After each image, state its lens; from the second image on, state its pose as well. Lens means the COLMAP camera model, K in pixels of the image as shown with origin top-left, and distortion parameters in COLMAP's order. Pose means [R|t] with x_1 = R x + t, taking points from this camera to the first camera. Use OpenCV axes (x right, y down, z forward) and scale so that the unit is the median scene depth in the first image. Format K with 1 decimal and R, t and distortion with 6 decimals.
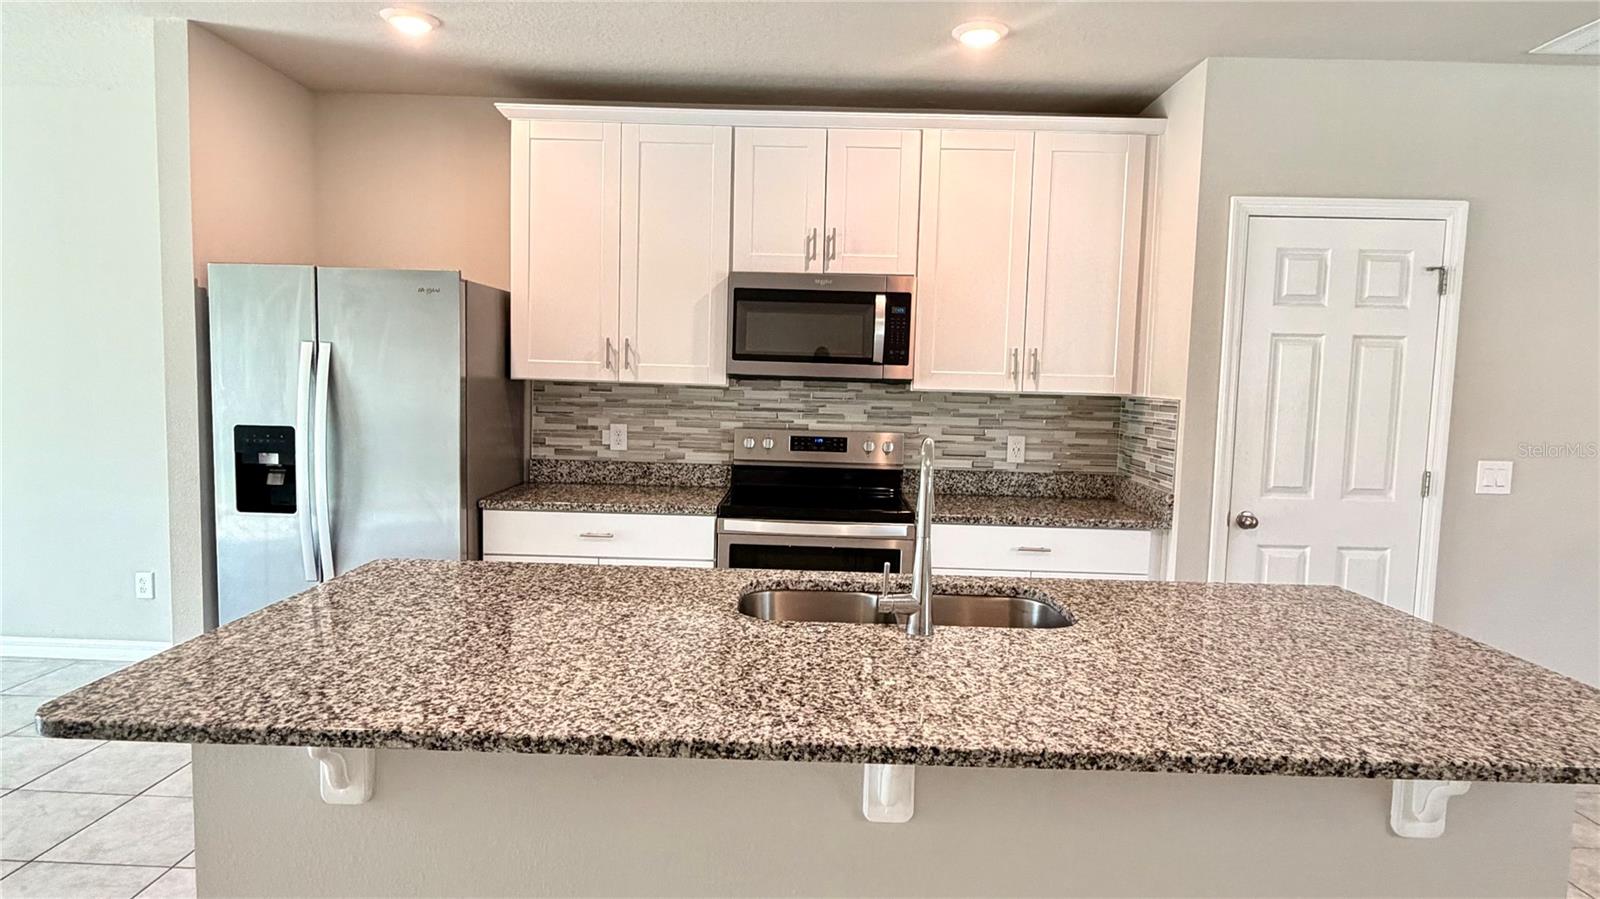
lens RADIAL K [[880.2, 0, 800.0], [0, 880.2, 449.5], [0, 0, 1]] dist [-0.005892, -0.001299]
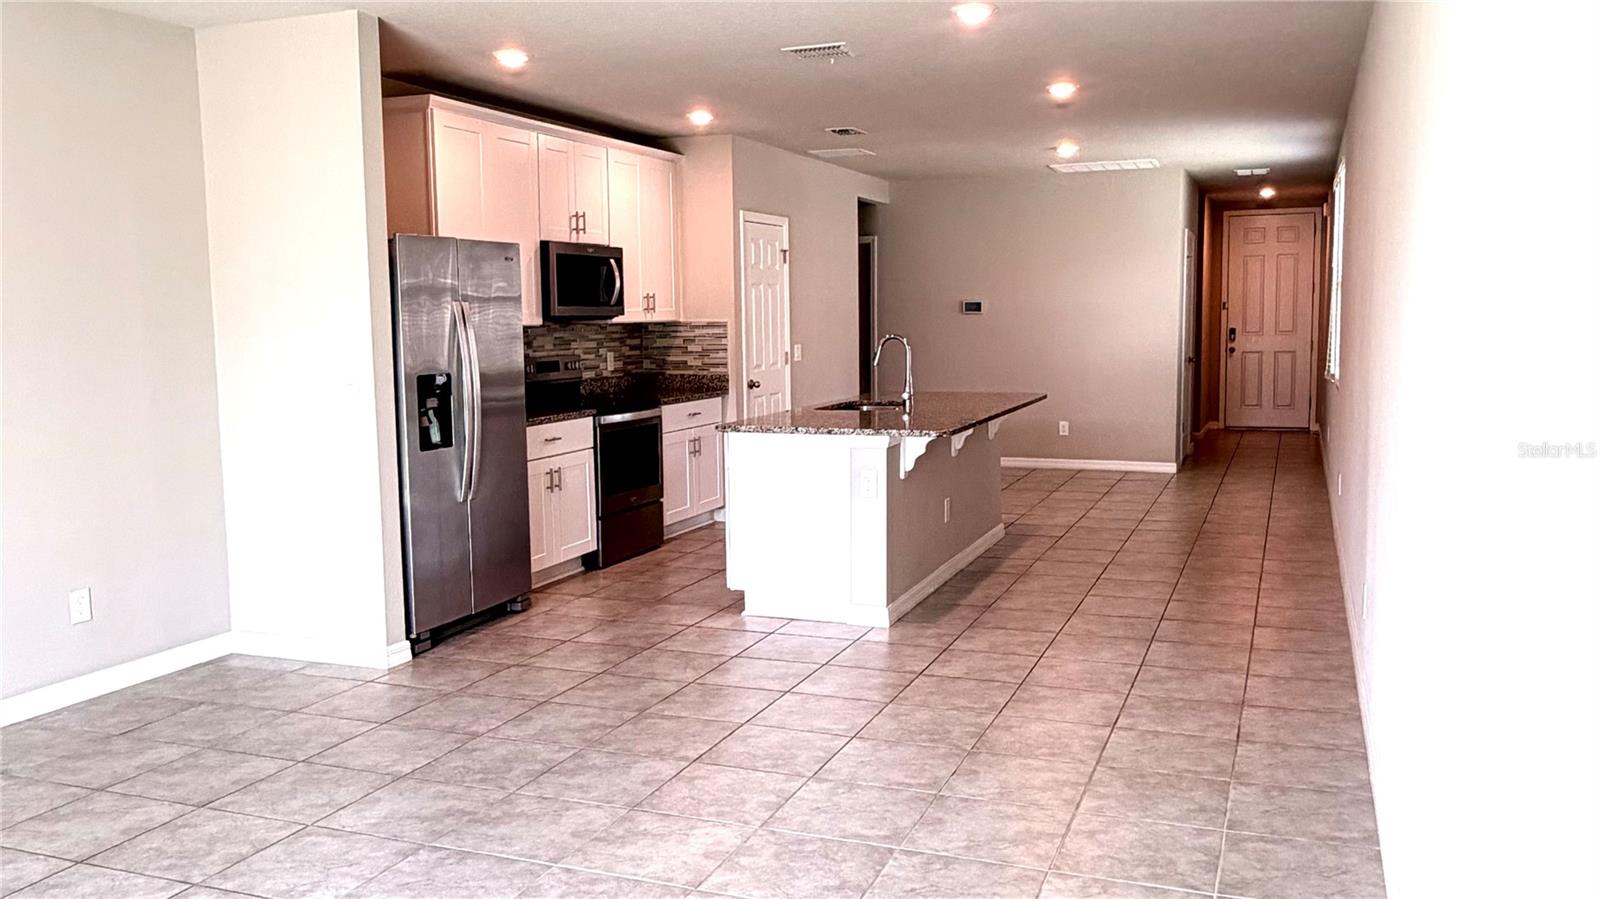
lens RADIAL K [[1275.5, 0, 800.0], [0, 1275.5, 449.5], [0, 0, 1]] dist [0.000774, -0.000380]
pose [[0.347513, -0.132126, 0.928320, -1.861831], [0.099838, 0.989609, 0.103475, -0.049059], [-0.932345, 0.056722, 0.357093, -0.051417]]
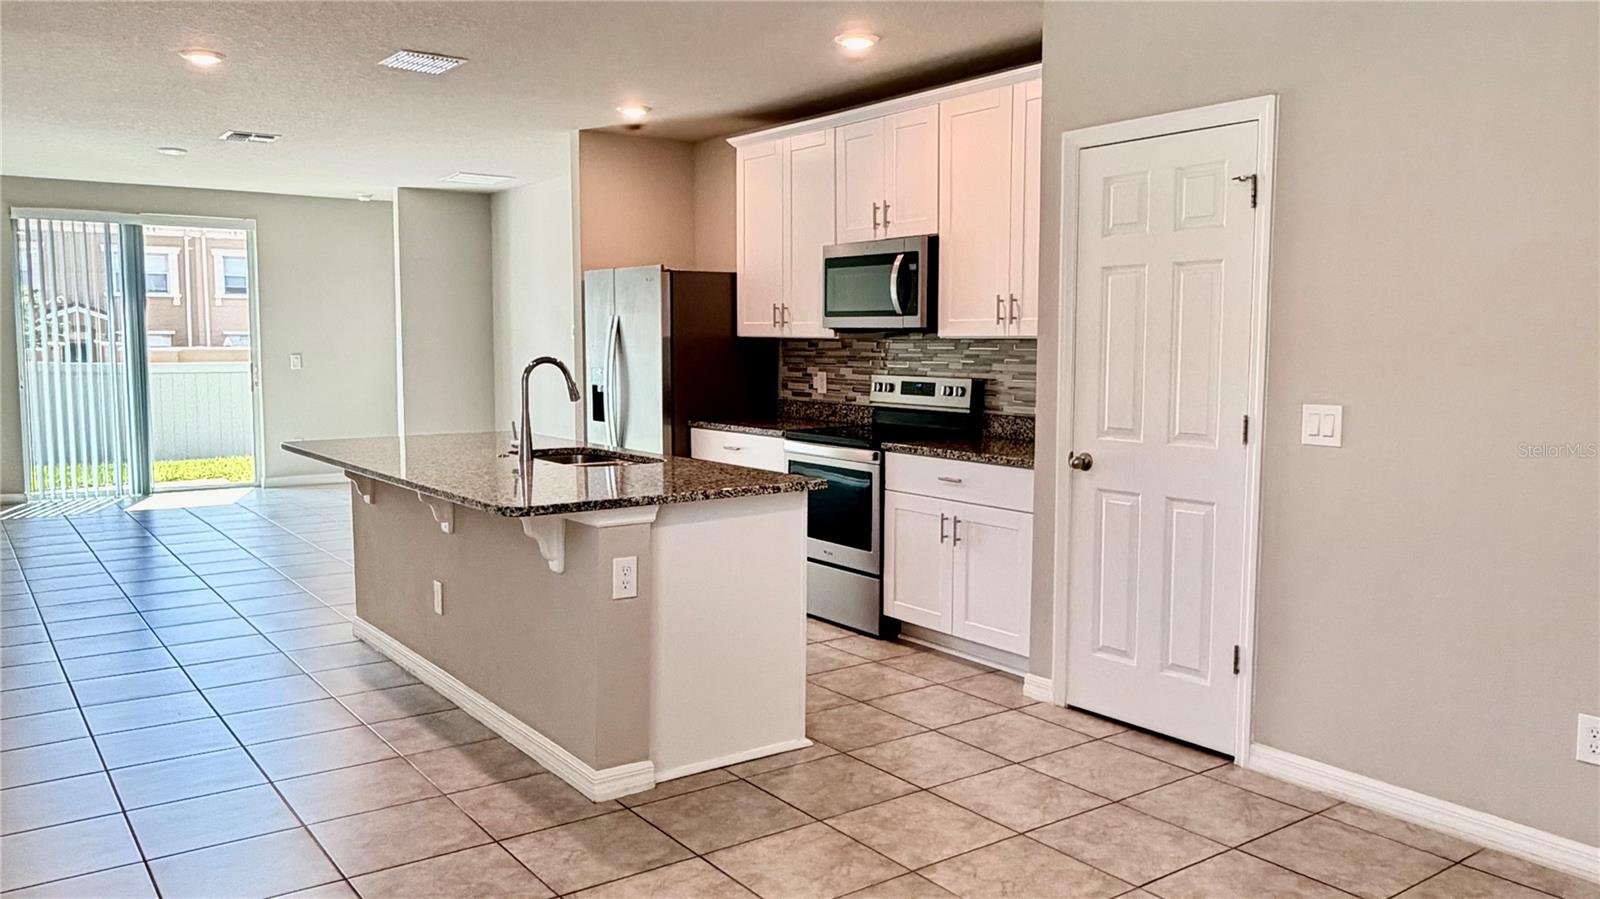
lens RADIAL K [[1248.2, 0, 800.0], [0, 1248.2, 449.5], [0, 0, 1]] dist [0.001344, -0.001966]
pose [[0.591327, 0.046836, -0.805071, 1.337245], [-0.053511, 0.998391, 0.018779, 0.054593], [0.804655, 0.031976, 0.592881, -0.063877]]
